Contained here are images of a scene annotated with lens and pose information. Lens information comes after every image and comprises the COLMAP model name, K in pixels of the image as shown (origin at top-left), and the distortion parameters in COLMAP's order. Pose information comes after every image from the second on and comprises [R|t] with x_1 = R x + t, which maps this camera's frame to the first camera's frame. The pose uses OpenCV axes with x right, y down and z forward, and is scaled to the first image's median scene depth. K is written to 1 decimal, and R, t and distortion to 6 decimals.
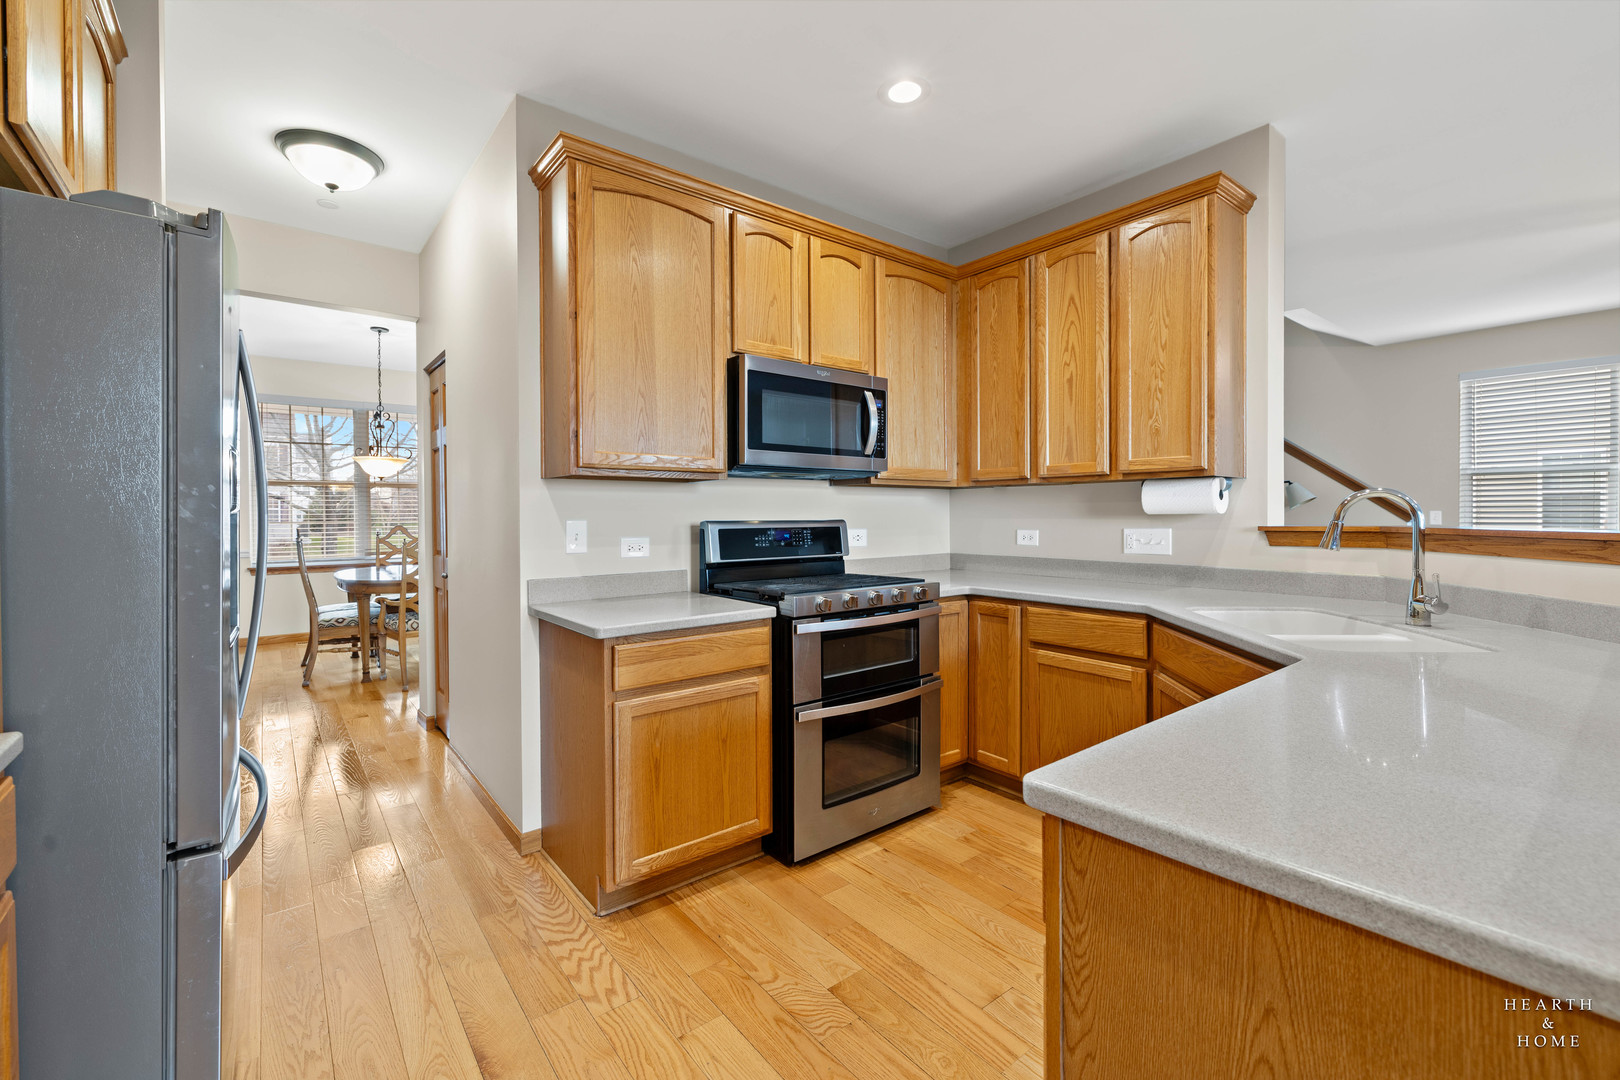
lens RADIAL K [[696.3, 0, 813.5], [0, 696.3, 524.9], [0, 0, 1]] dist [-0.002495, -0.000497]
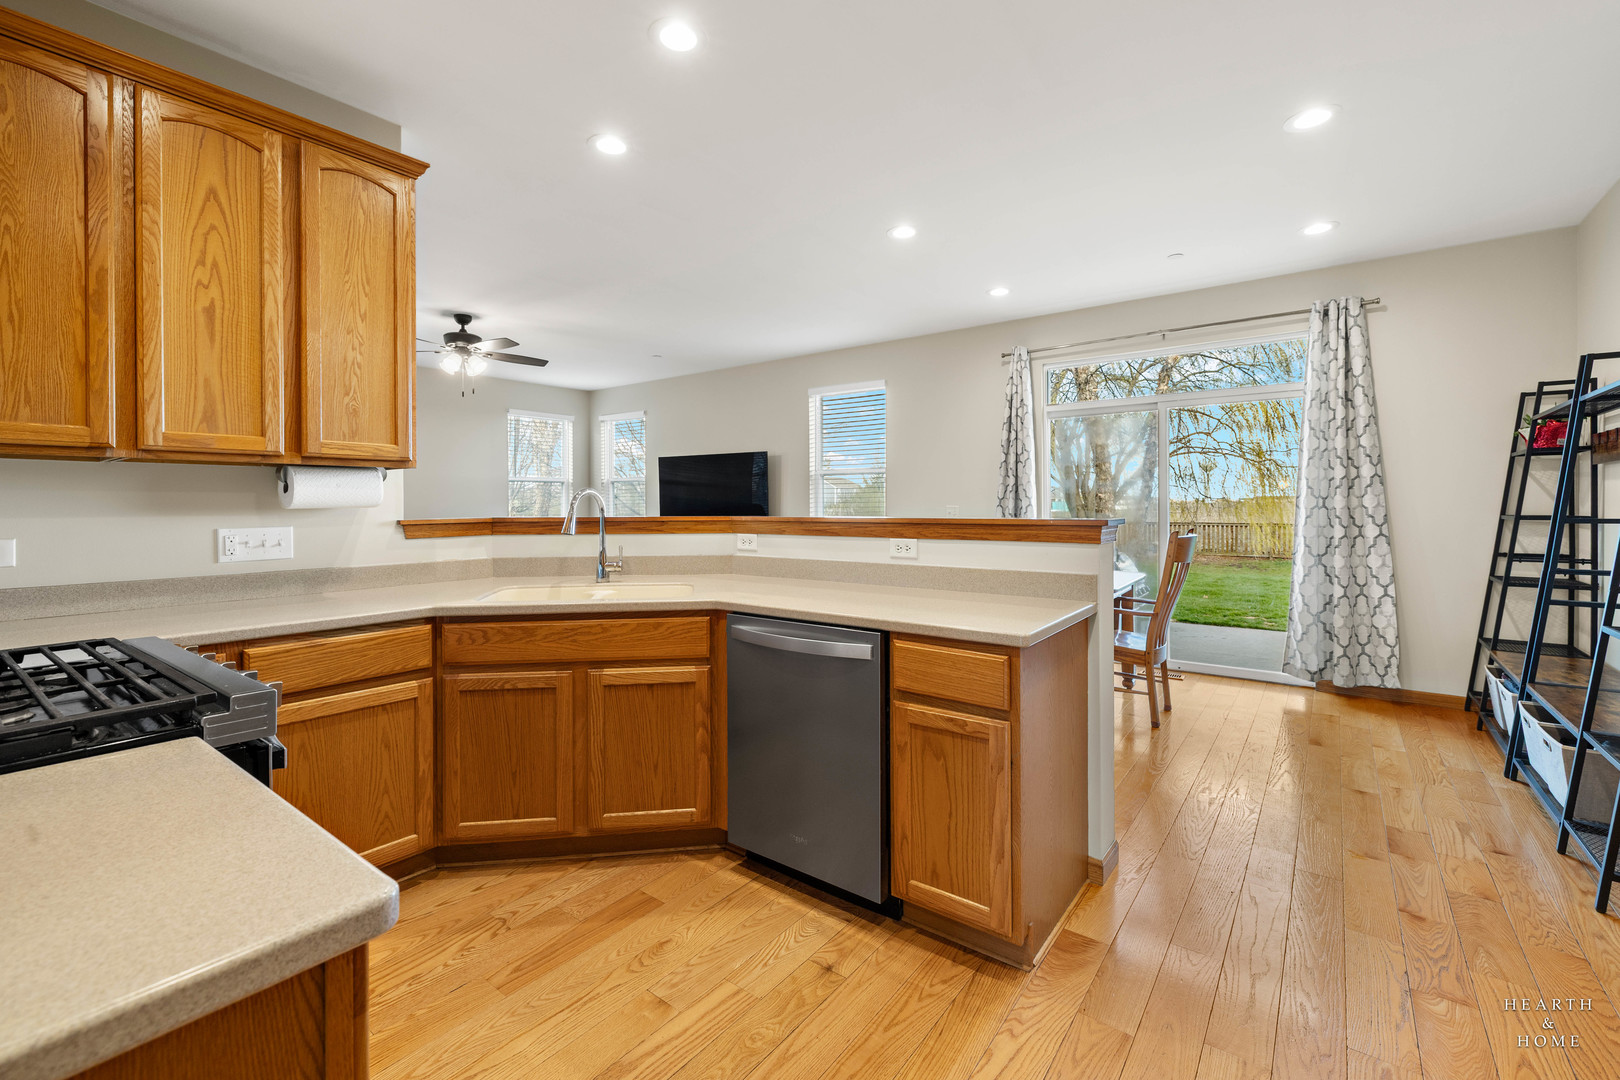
lens RADIAL K [[696.3, 0, 806.1], [0, 696.3, 511.1], [0, 0, 1]] dist [-0.002495, -0.000497]
pose [[-0.253153, -0.002573, 0.967423, -0.461971], [0.021527, 0.999734, 0.008292, -0.006734], [-0.967187, 0.022925, -0.253030, 0.657872]]
